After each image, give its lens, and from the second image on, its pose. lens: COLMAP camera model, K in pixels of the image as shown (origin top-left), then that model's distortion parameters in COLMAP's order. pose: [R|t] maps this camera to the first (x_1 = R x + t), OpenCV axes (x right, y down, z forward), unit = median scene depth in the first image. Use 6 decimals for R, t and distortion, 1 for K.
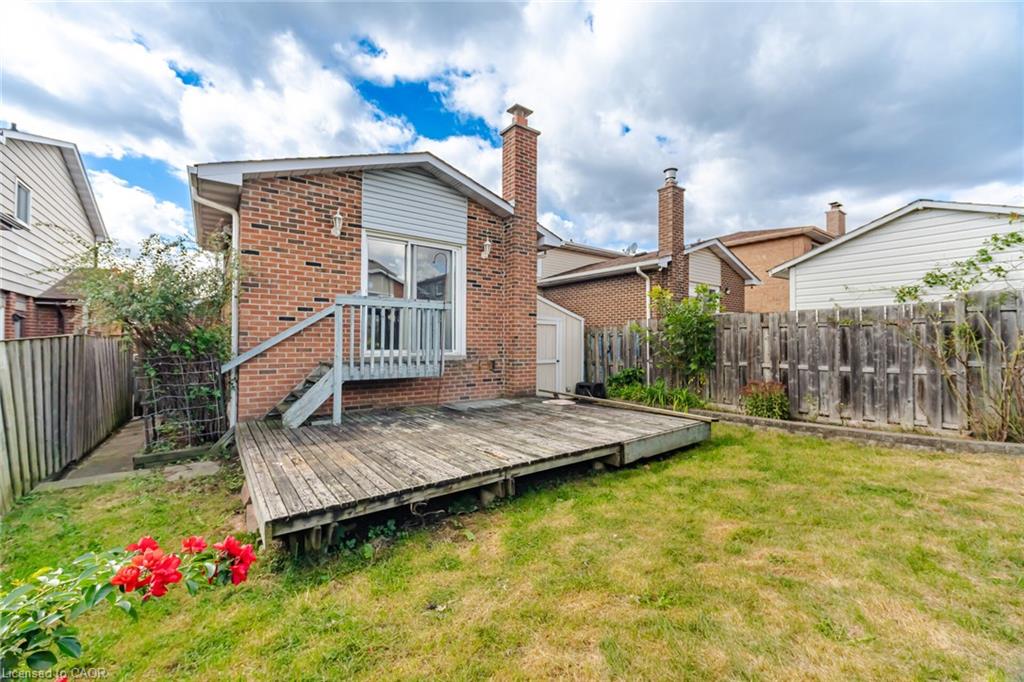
lens RADIAL K [[416.4, 0, 508.5], [0, 416.4, 336.8], [0, 0, 1]] dist [-0.008104, -0.000965]
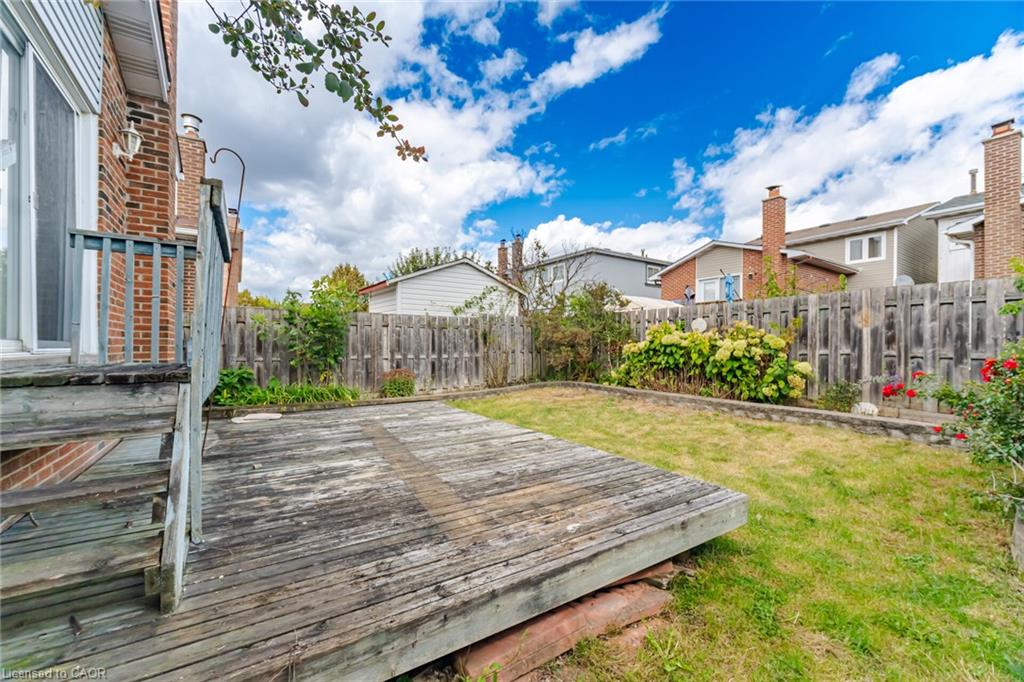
lens RADIAL K [[416.4, 0, 509.8], [0, 416.4, 350.9], [0, 0, 1]] dist [-0.008104, -0.000965]
pose [[0.057645, -0.012470, 0.998259, -0.707304], [-0.015811, 0.999785, 0.013402, 0.033729], [-0.998212, -0.016556, 0.057436, 0.660092]]
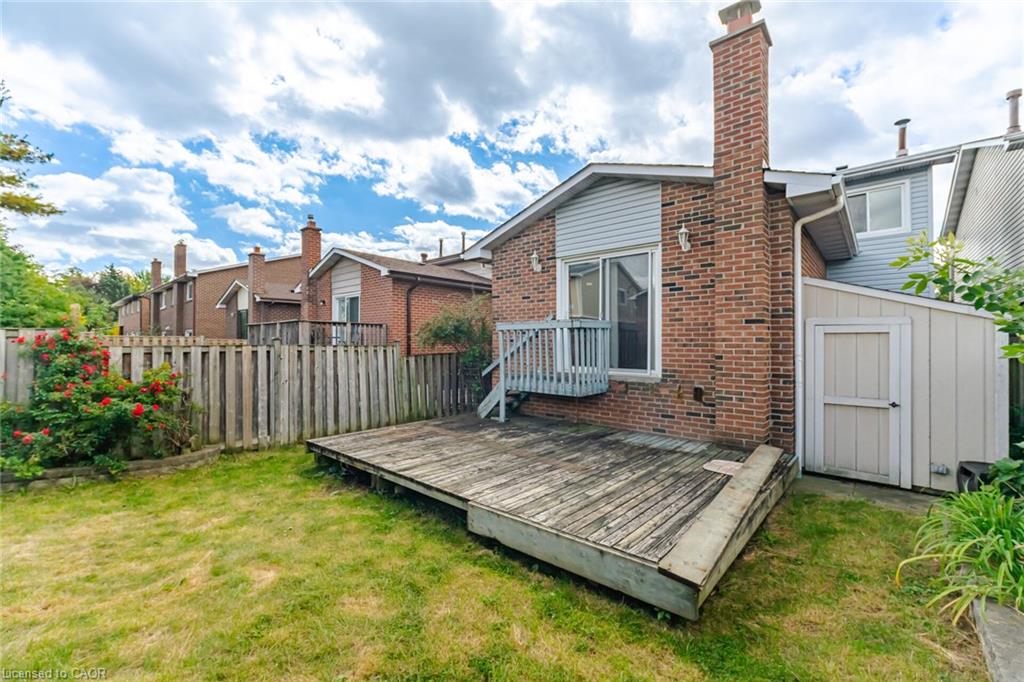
lens RADIAL K [[416.4, 0, 507.3], [0, 416.4, 343.0], [0, 0, 1]] dist [-0.008104, -0.000965]
pose [[0.200926, -0.006005, -0.979588, 0.809851], [0.011686, 0.999925, -0.003733, -0.030931], [0.979537, -0.010697, 0.200981, 0.702474]]
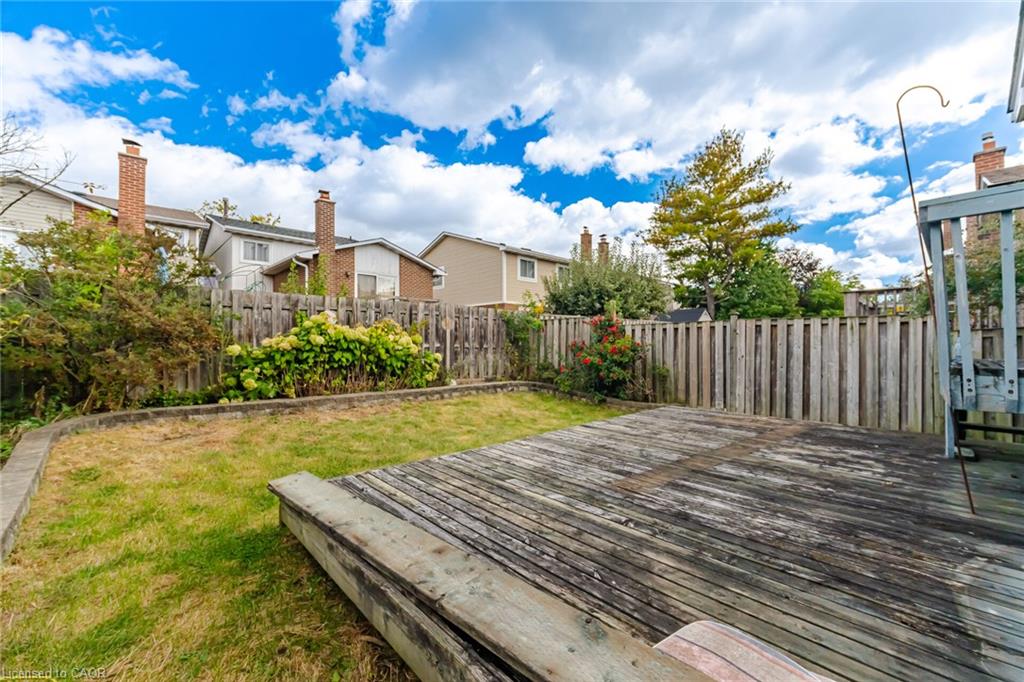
lens RADIAL K [[416.4, 0, 517.1], [0, 416.4, 339.3], [0, 0, 1]] dist [-0.008104, -0.000965]
pose [[-0.991075, -0.003541, -0.133259, 0.276250], [-0.000806, 0.999788, -0.020571, 0.045274], [0.133304, -0.020280, -0.990868, 1.415892]]
